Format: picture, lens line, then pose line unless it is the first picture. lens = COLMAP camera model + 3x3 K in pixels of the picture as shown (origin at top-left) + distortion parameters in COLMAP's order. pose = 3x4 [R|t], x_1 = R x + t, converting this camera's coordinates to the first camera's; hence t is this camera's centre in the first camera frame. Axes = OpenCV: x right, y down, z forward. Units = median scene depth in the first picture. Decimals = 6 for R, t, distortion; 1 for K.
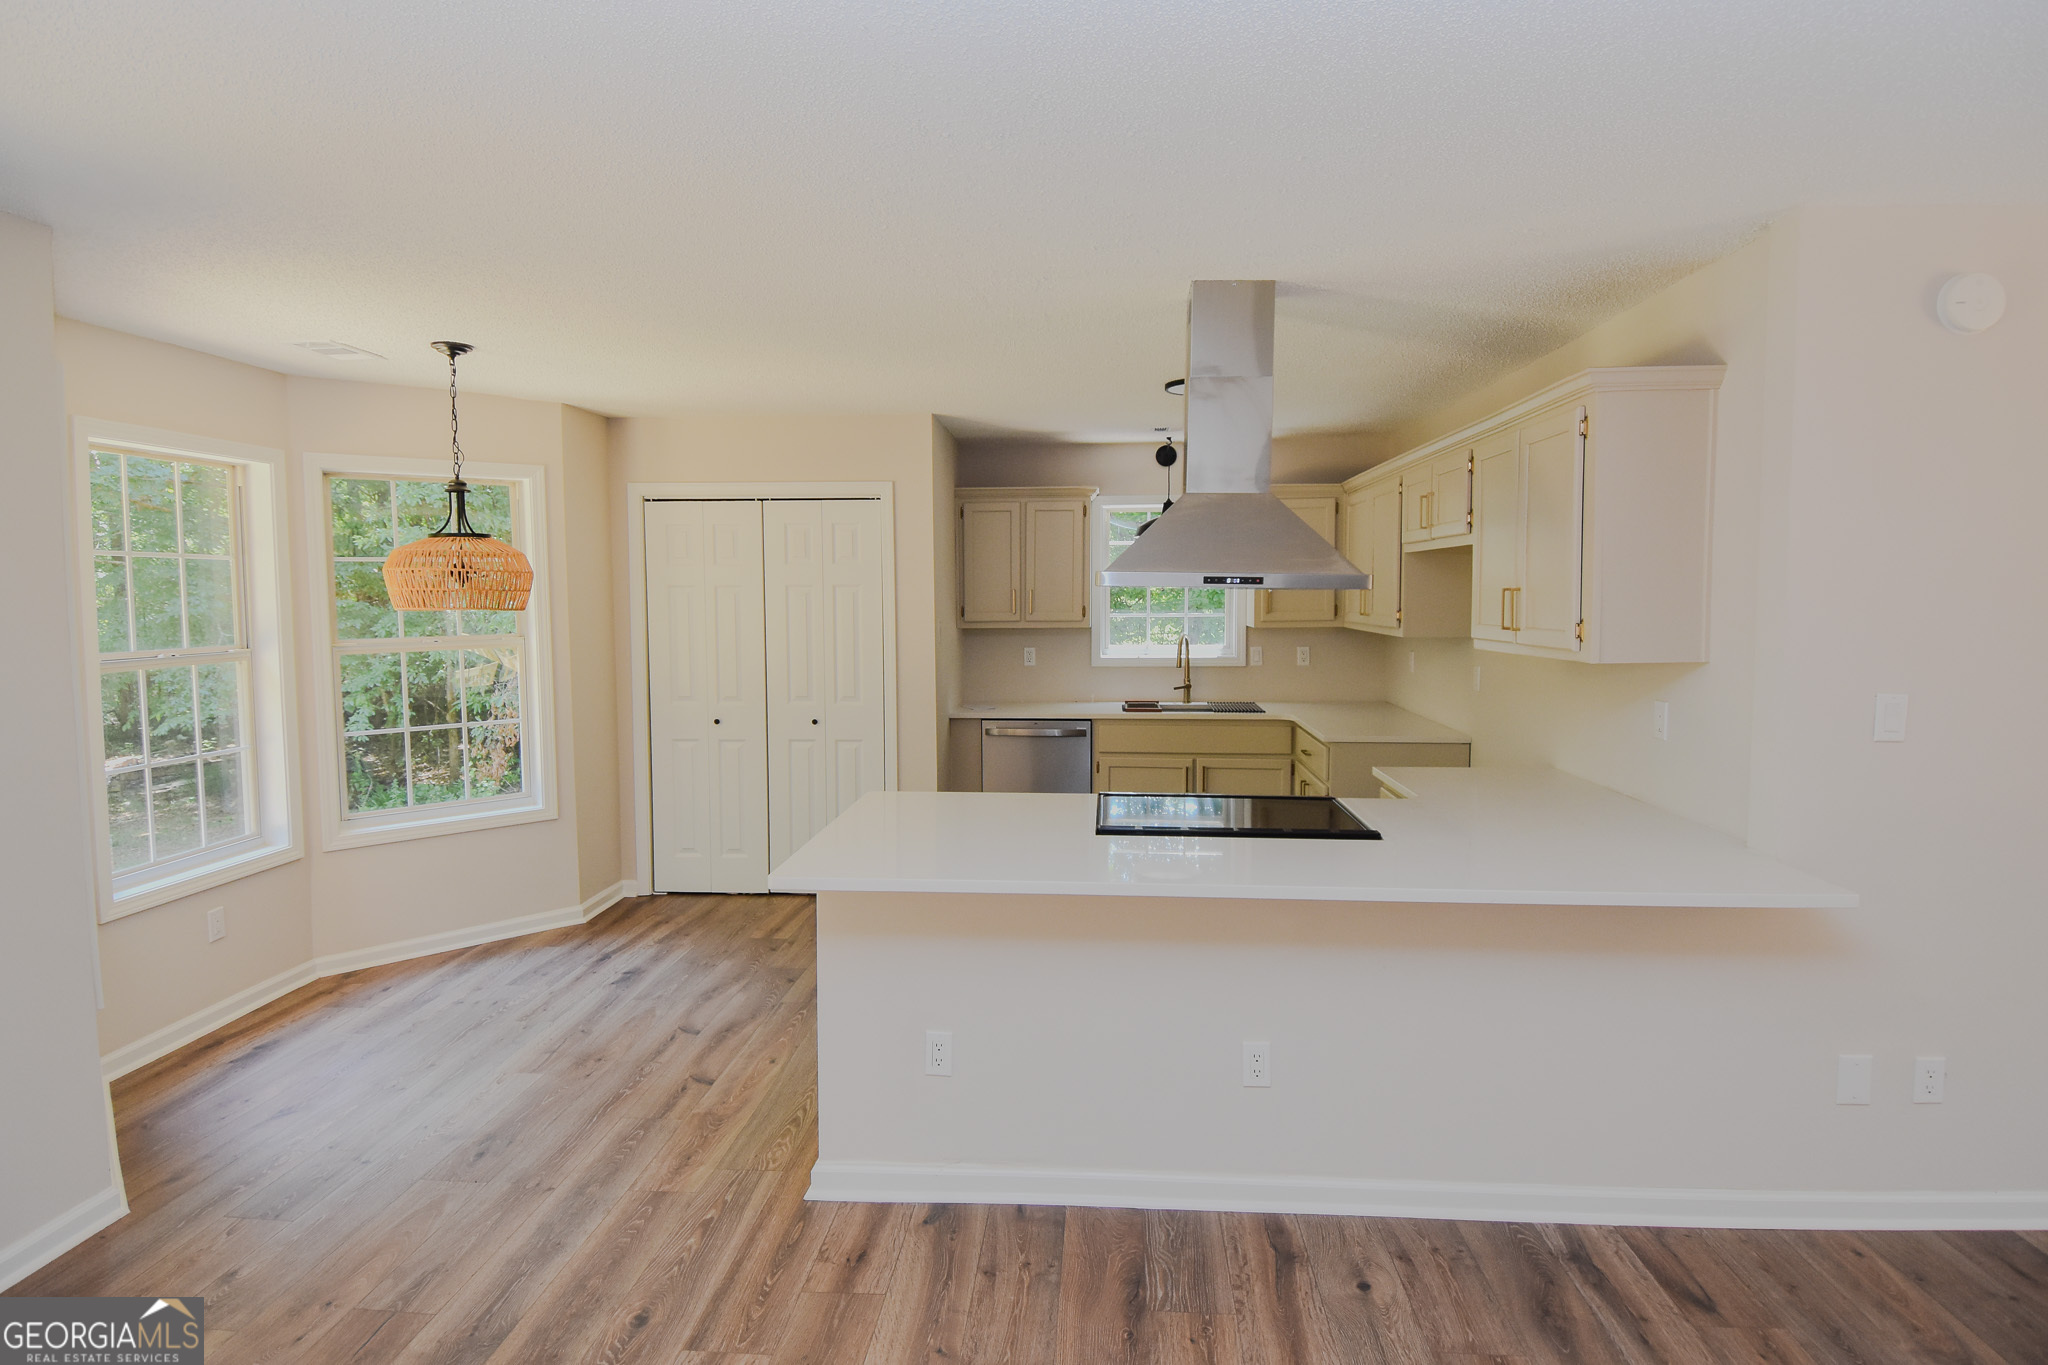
lens RADIAL K [[1085.3, 0, 1027.3], [0, 1085.3, 666.2], [0, 0, 1]] dist [0.050433, -0.055287]
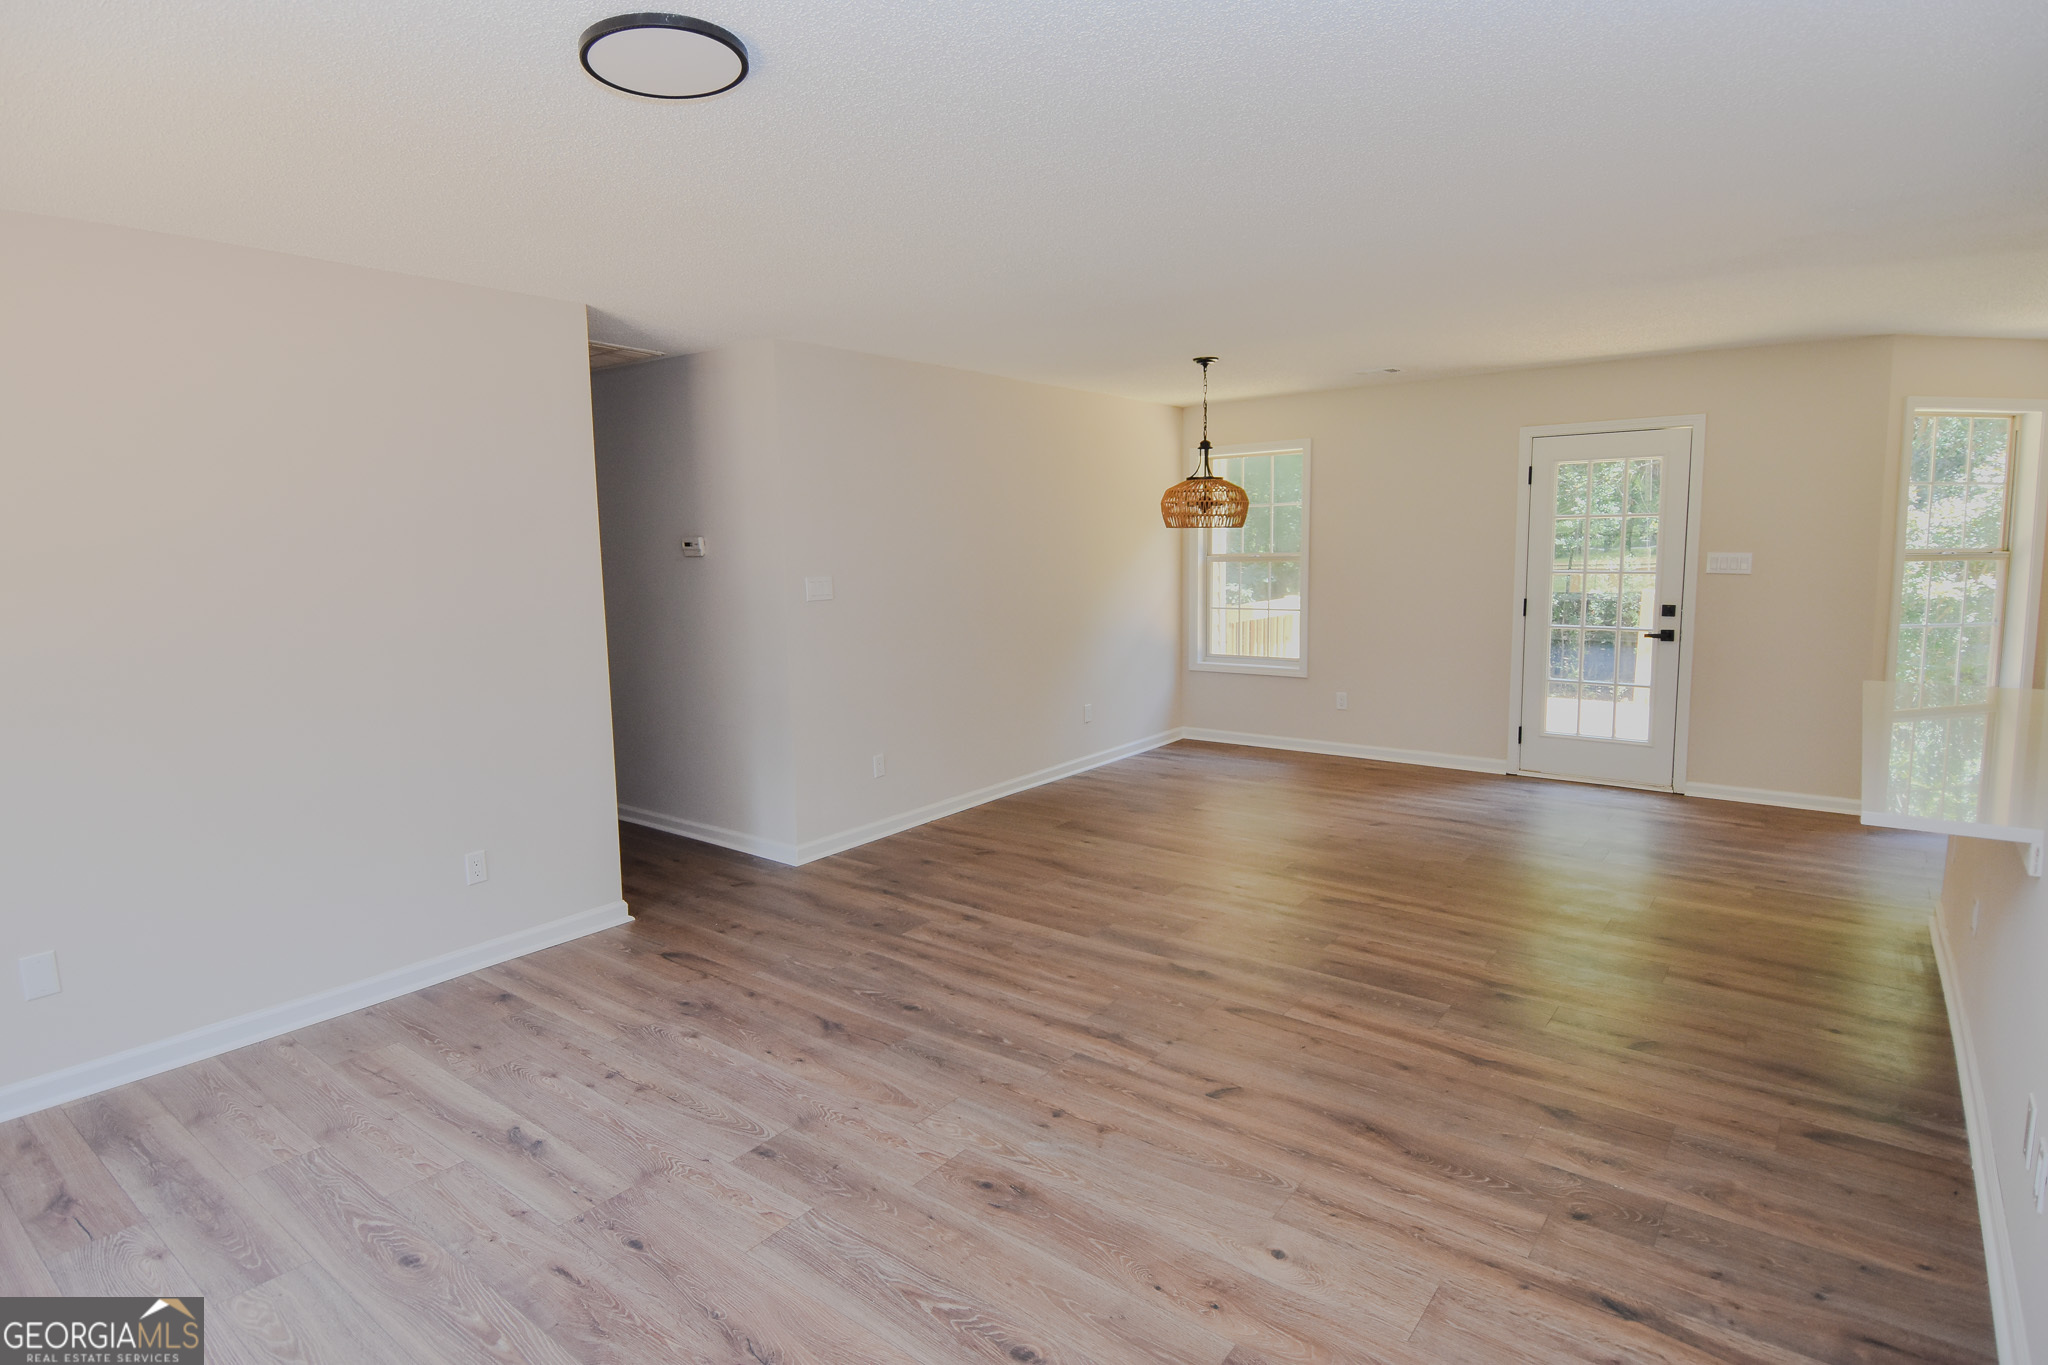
lens RADIAL K [[1064.5, 0, 1020.9], [0, 1064.5, 662.3], [0, 0, 1]] dist [0.044380, -0.052173]
pose [[-0.559650, 0.113371, -0.820938, 0.983297], [-0.033193, 0.986737, 0.158897, -0.029052], [0.828064, 0.116176, -0.548464, 0.436798]]
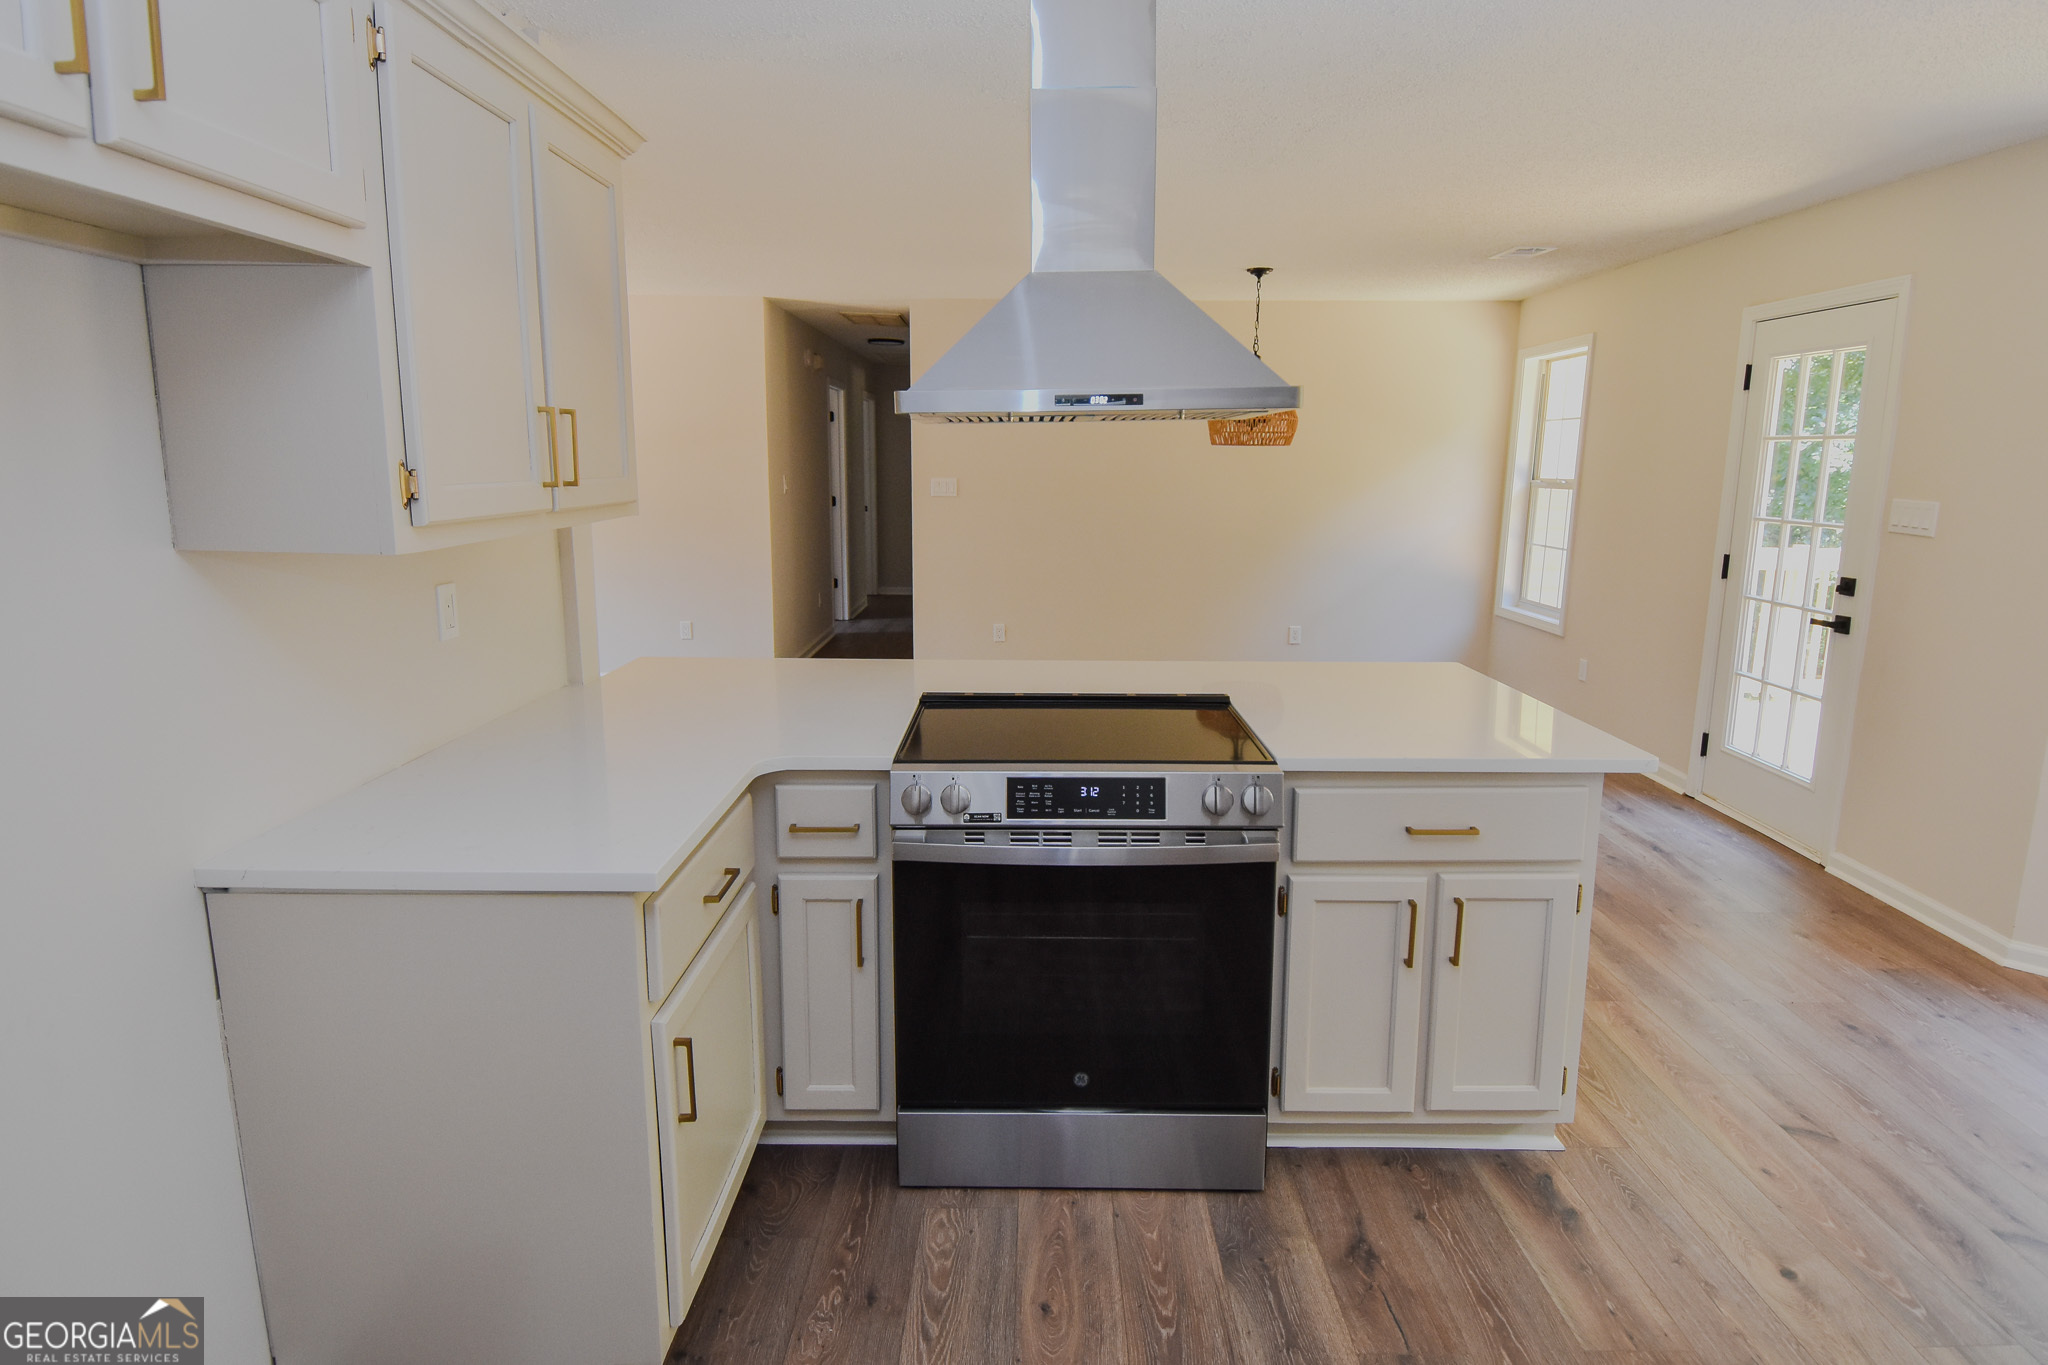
lens RADIAL K [[1112.3, 0, 1029.3], [0, 1112.3, 666.4], [0, 0, 1]] dist [0.053055, -0.059639]
pose [[-0.997715, 0.011937, -0.066506, 0.181031], [-0.005074, 0.968257, 0.249904, -0.065497], [0.067378, 0.249671, -0.965984, 1.173900]]
